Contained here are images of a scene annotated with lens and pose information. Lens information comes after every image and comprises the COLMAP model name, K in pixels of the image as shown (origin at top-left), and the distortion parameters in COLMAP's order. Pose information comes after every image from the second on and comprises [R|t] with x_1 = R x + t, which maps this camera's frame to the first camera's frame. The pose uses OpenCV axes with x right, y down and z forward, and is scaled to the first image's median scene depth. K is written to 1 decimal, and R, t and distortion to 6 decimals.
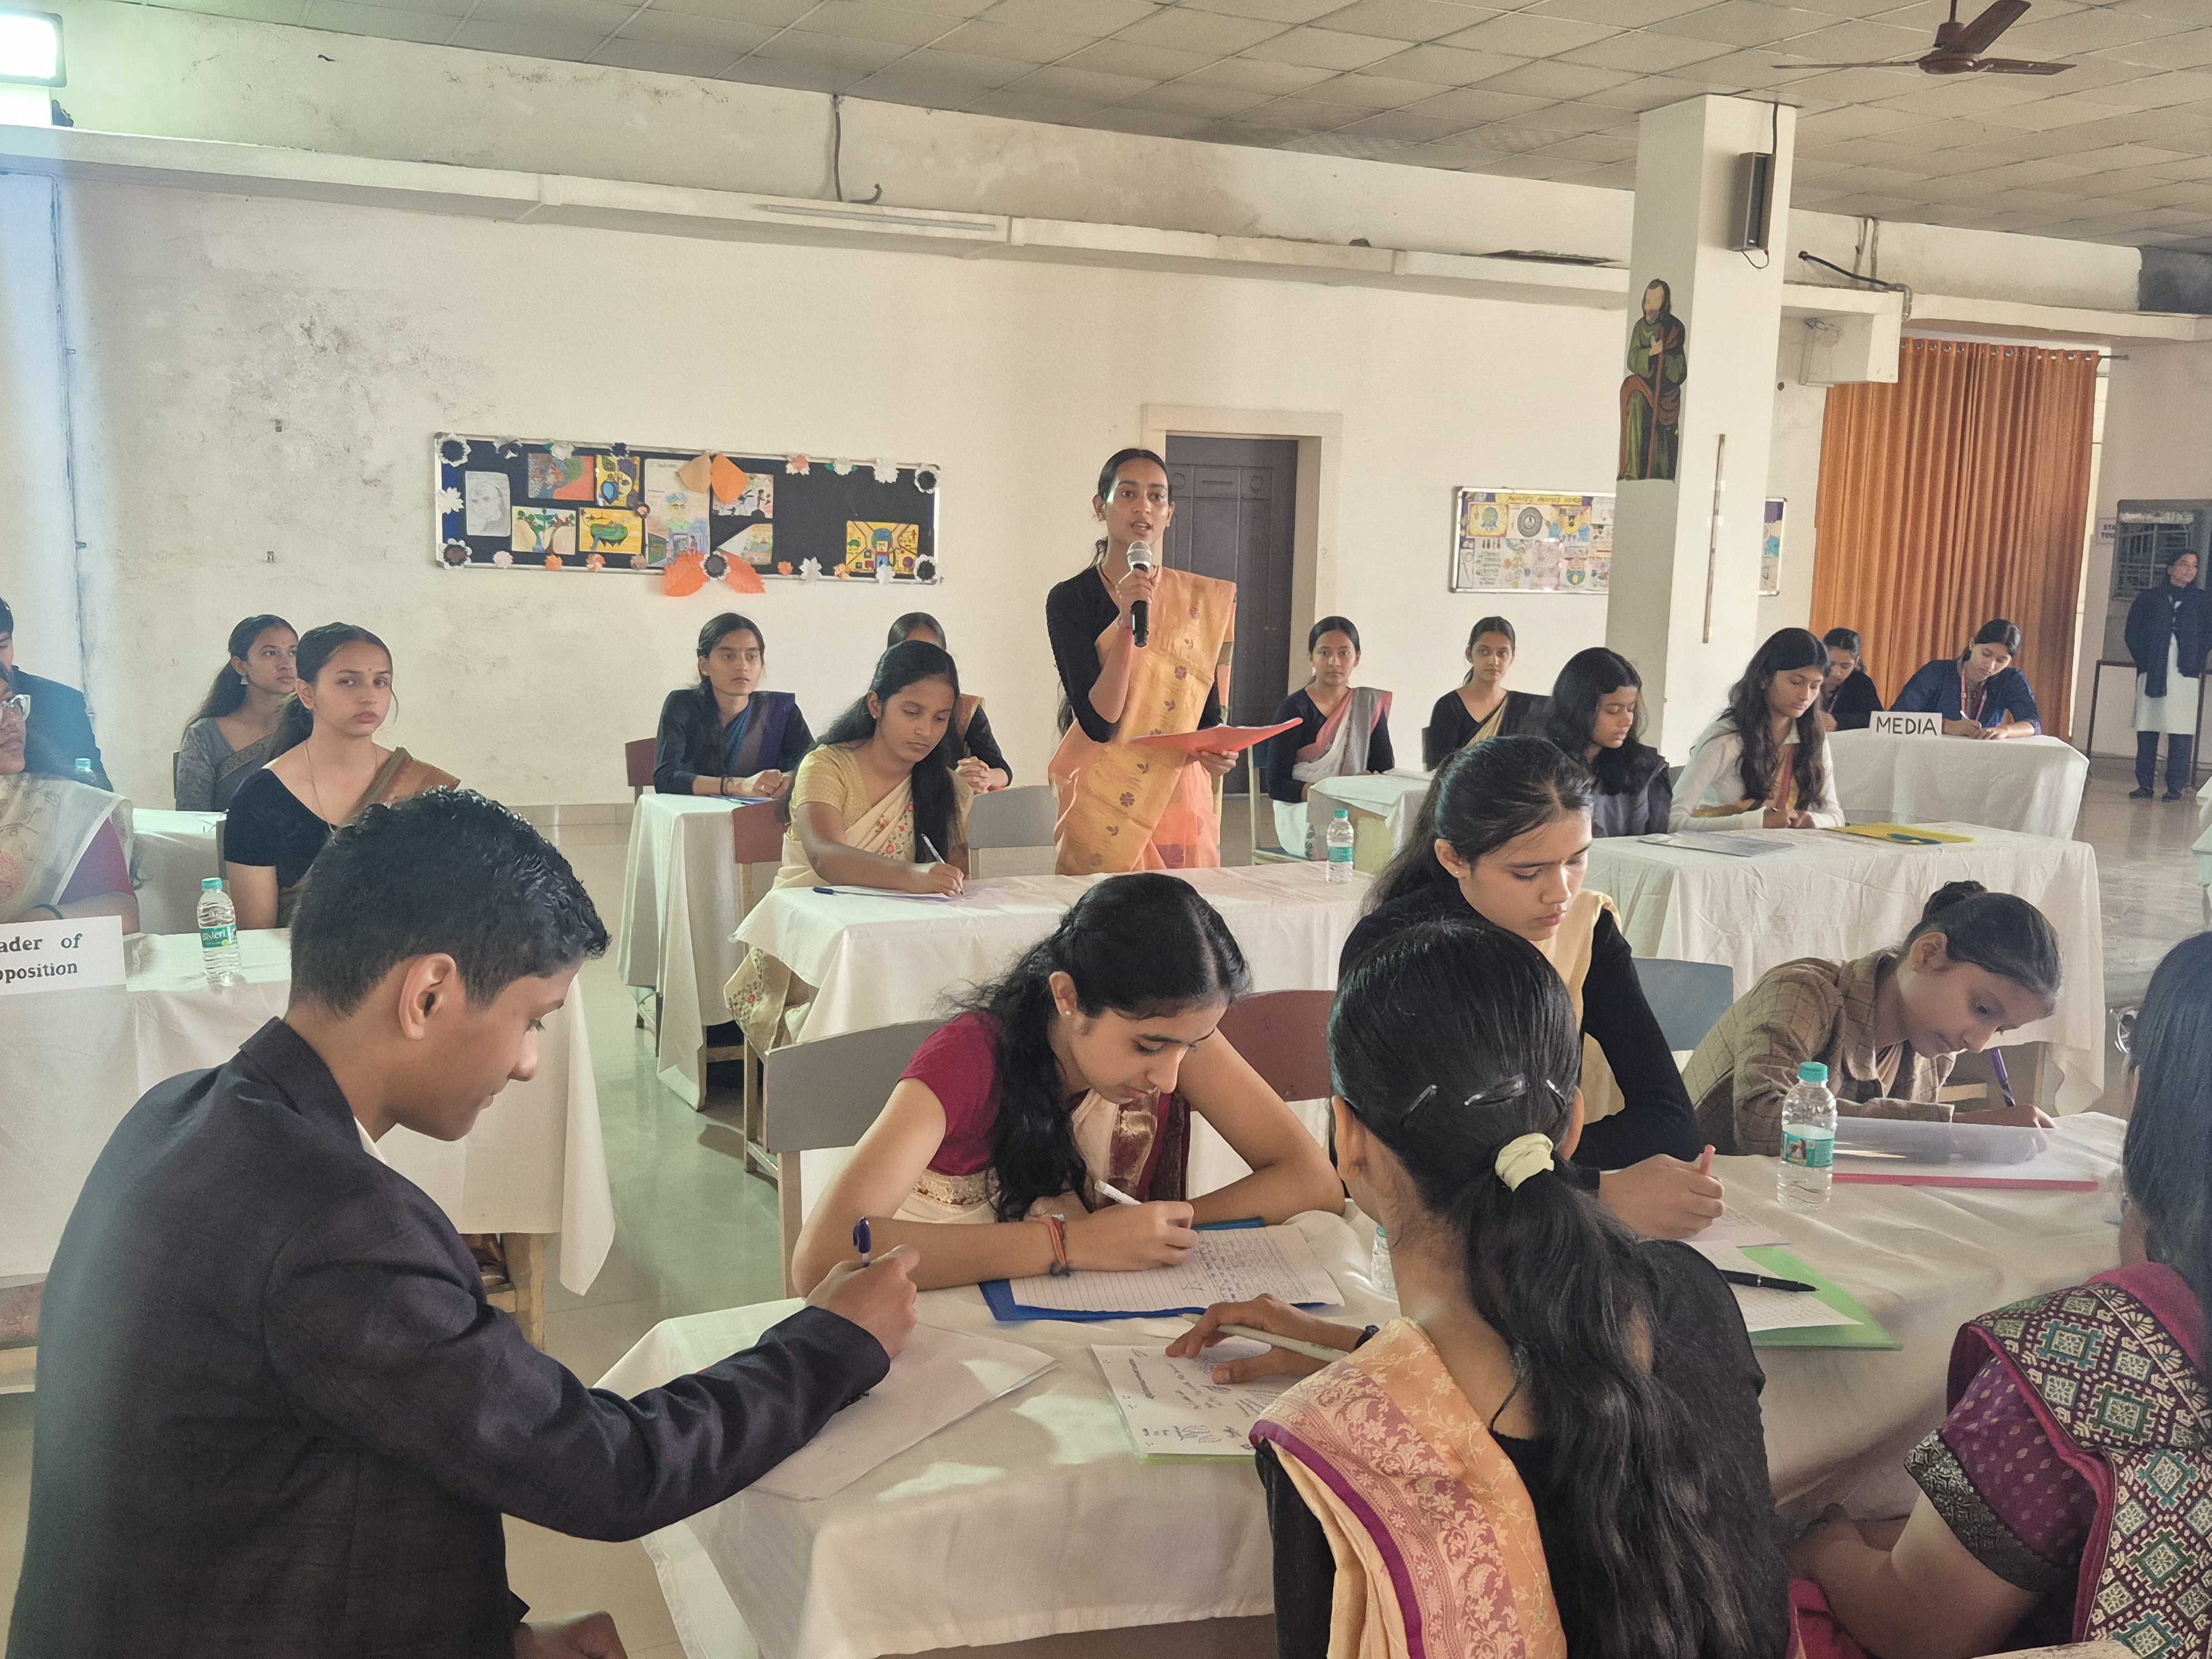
lens RADIAL K [[2049.1, 0, 1123.3], [0, 2049.1, 833.0], [0, 0, 1]] dist [0.051275, 0.000000]
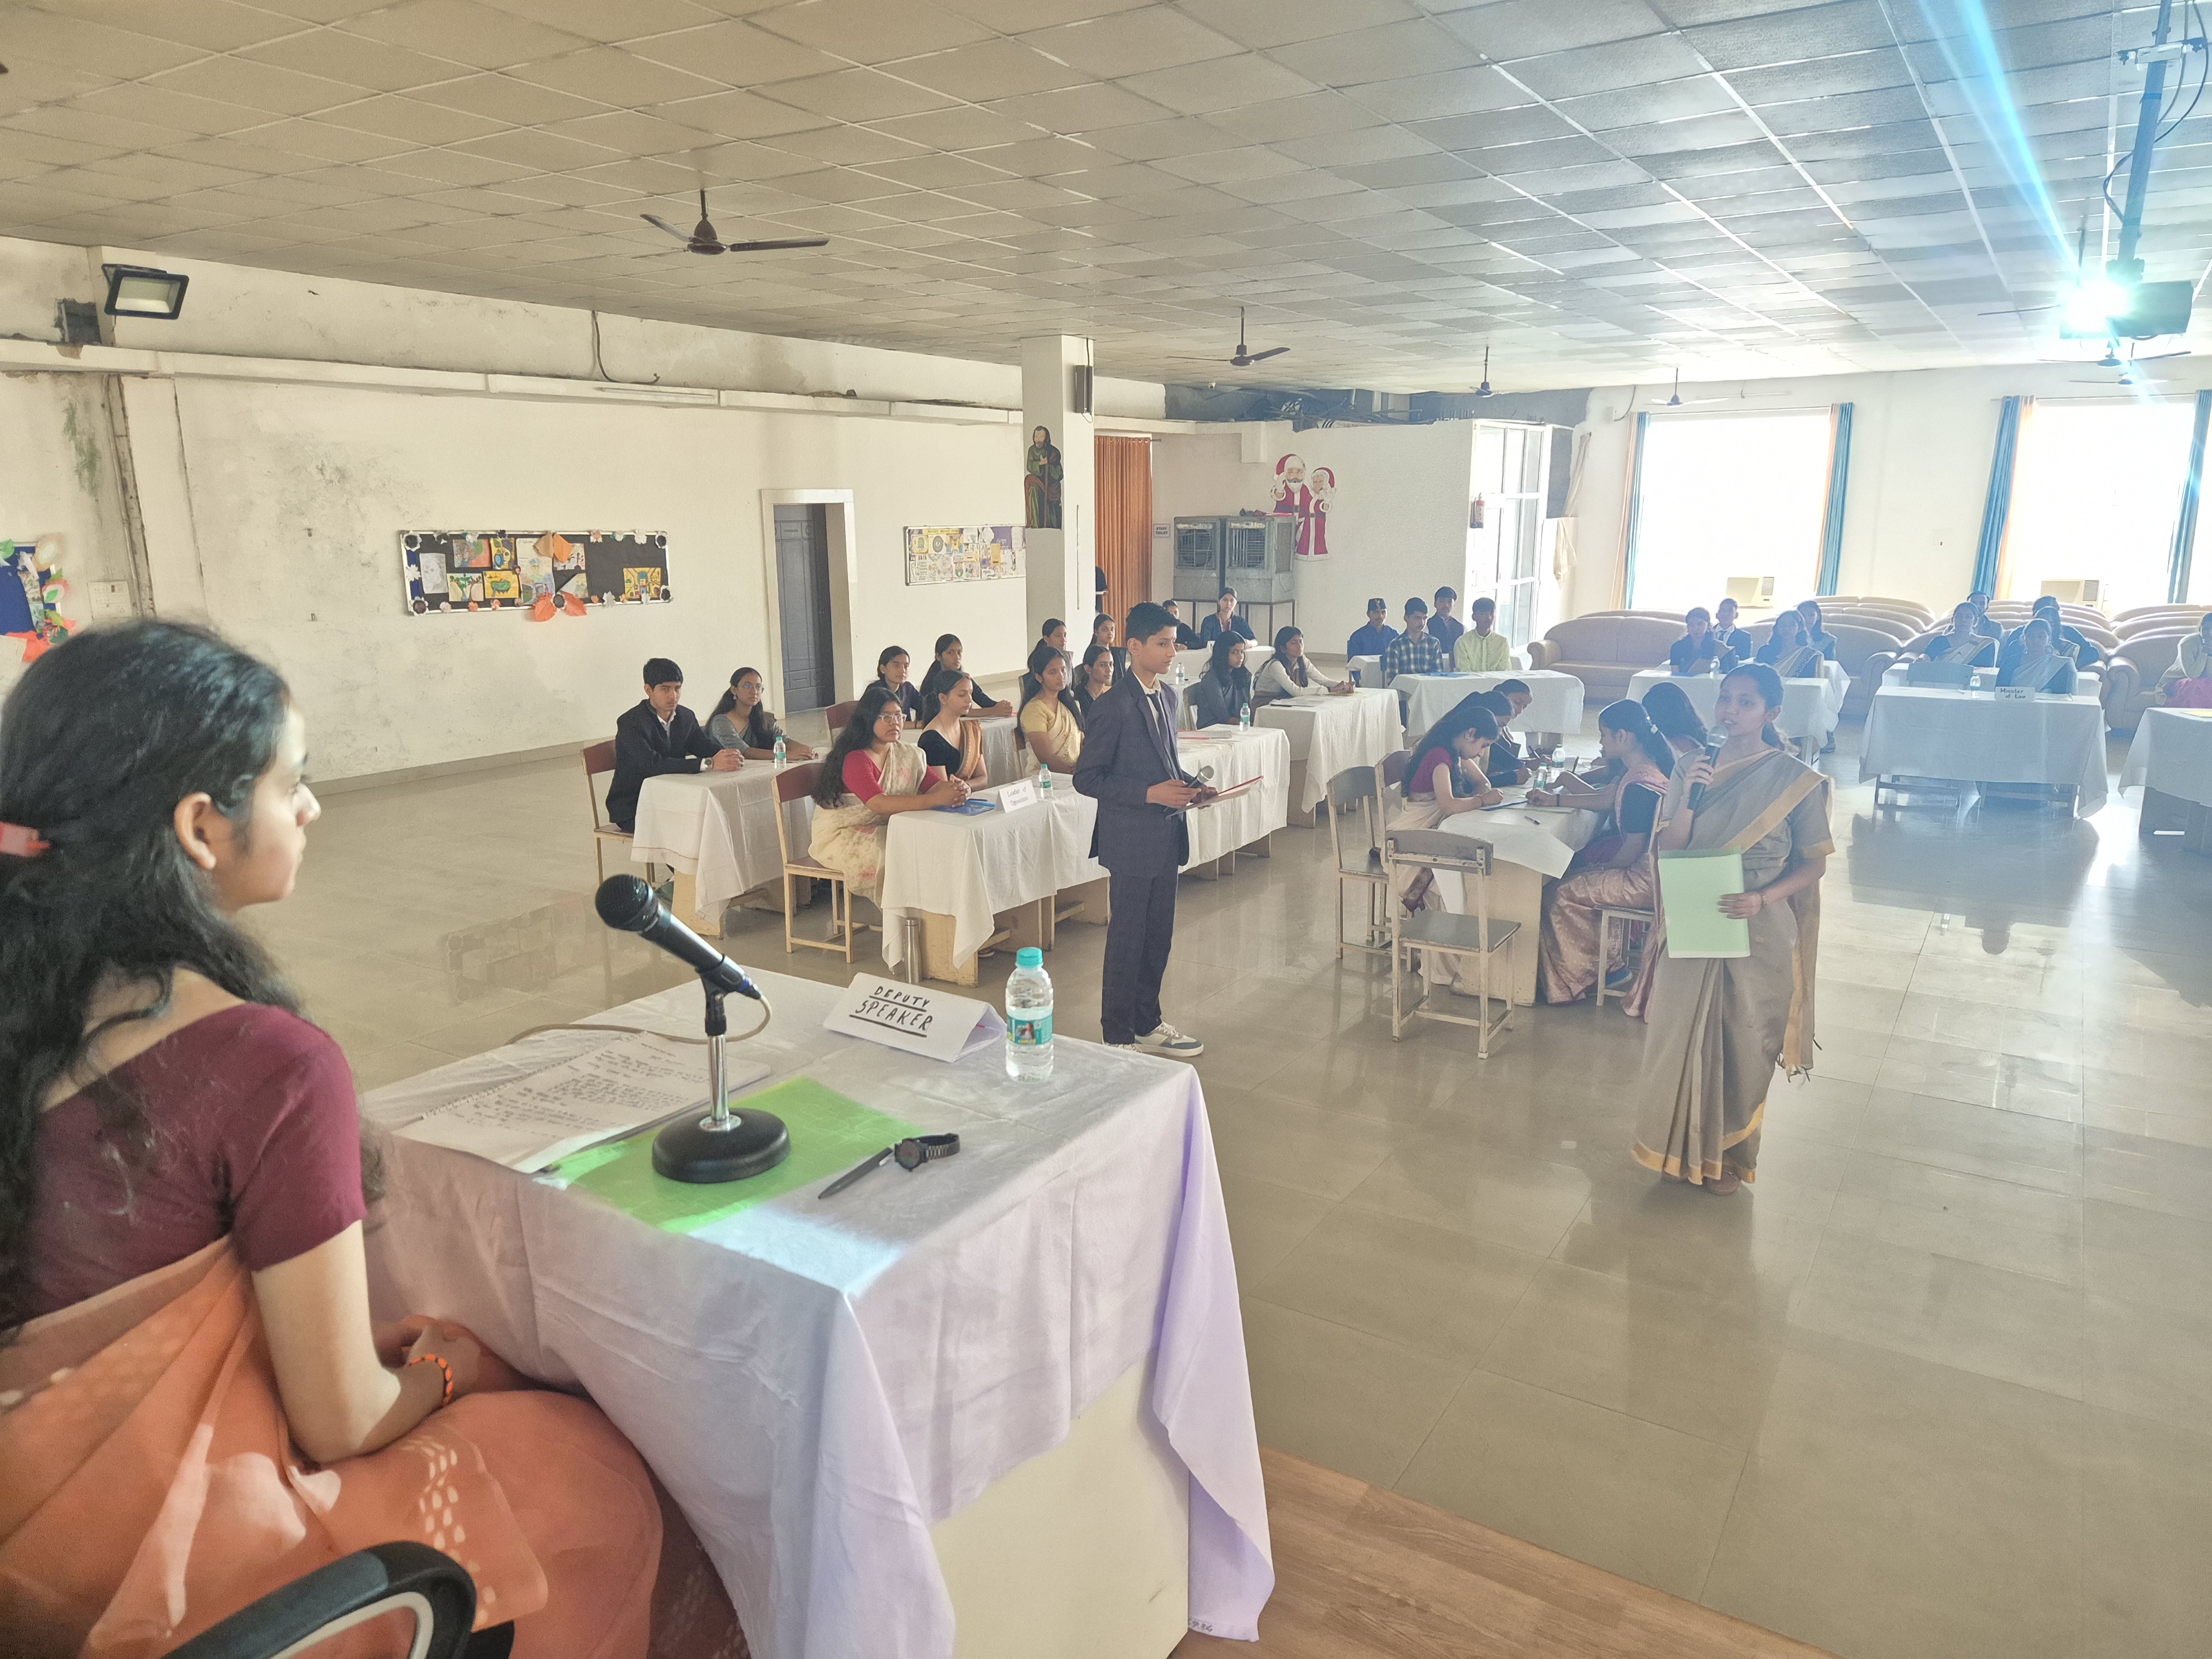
lens RADIAL K [[1465.1, 0, 1116.2], [0, 1465.1, 839.2], [0, 0, 1]] dist [0.057338, -0.049889]
pose [[0.848201, -0.147286, 0.508785, -0.457589], [0.101942, 0.987997, 0.116062, -0.033226], [-0.519772, -0.046578, 0.853035, -0.260876]]
